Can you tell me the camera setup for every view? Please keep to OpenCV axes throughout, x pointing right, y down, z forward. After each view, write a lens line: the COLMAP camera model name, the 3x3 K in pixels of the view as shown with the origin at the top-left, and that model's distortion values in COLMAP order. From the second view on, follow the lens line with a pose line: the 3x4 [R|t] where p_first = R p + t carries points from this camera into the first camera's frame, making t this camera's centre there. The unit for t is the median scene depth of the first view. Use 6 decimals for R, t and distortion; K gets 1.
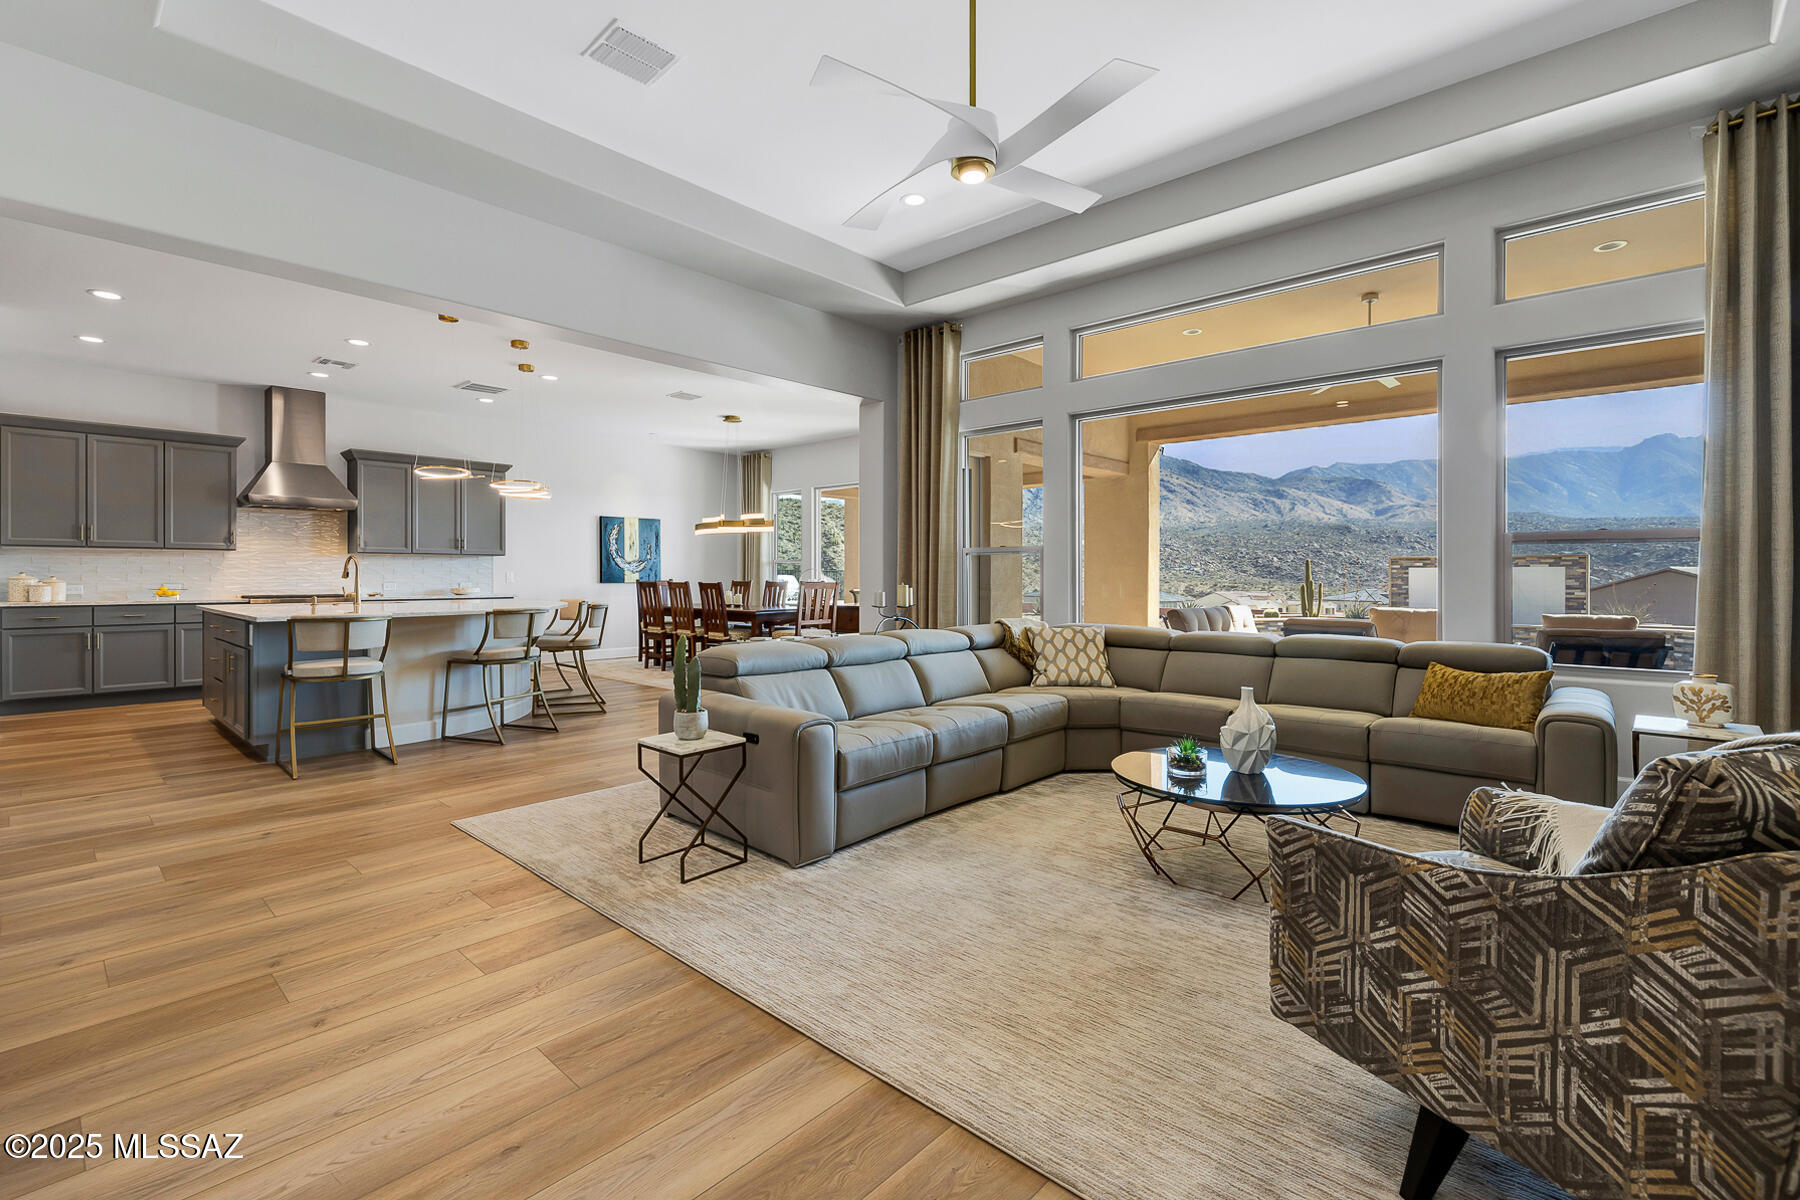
lens RADIAL K [[779.3, 0, 884.0], [0, 779.3, 583.4], [0, 0, 1]] dist [-0.000364, -0.000022]
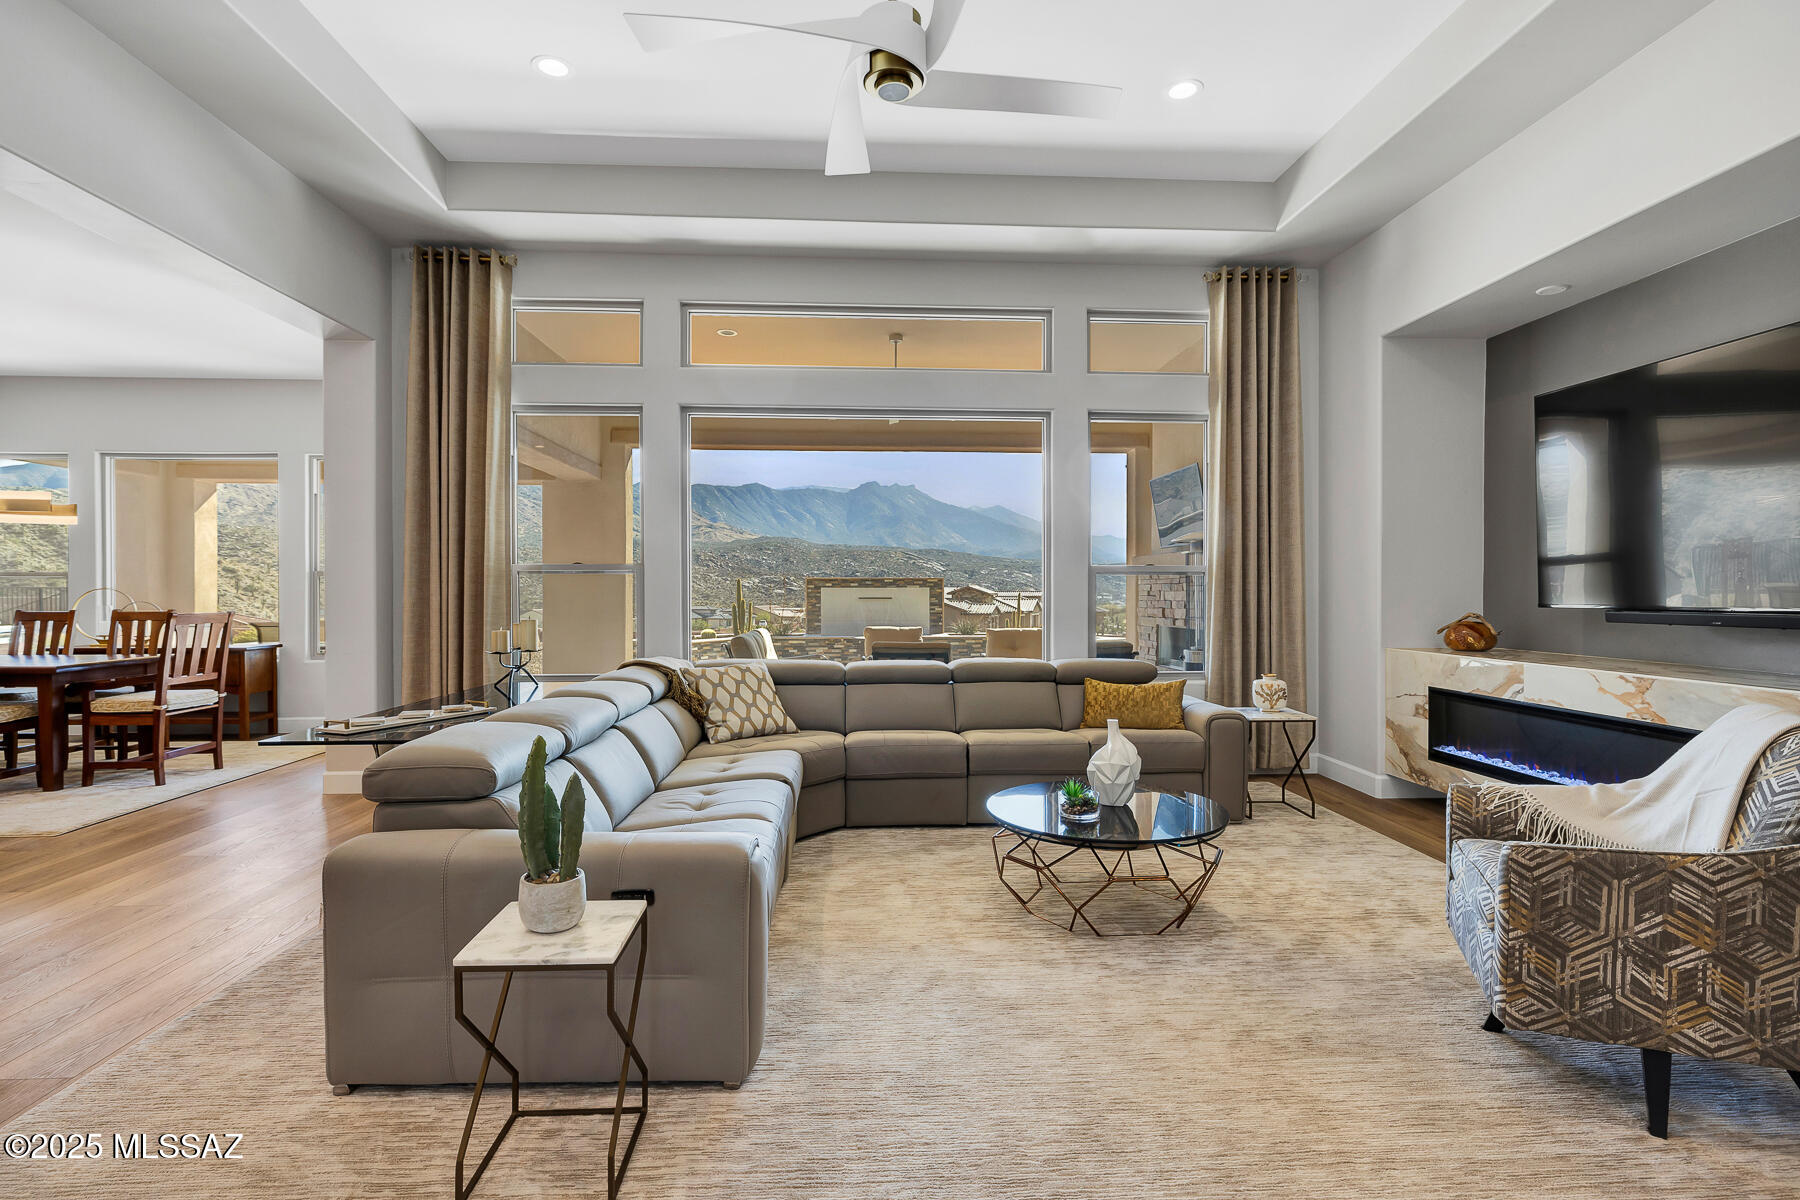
lens RADIAL K [[851.3, 0, 895.1], [0, 851.3, 603.2], [0, 0, 1]] dist [-0.005965, 0.000513]
pose [[0.701072, -0.010178, 0.713018, -0.838748], [0.007845, 0.999948, 0.006560, -0.041905], [-0.713048, 0.000995, 0.701115, 0.715783]]
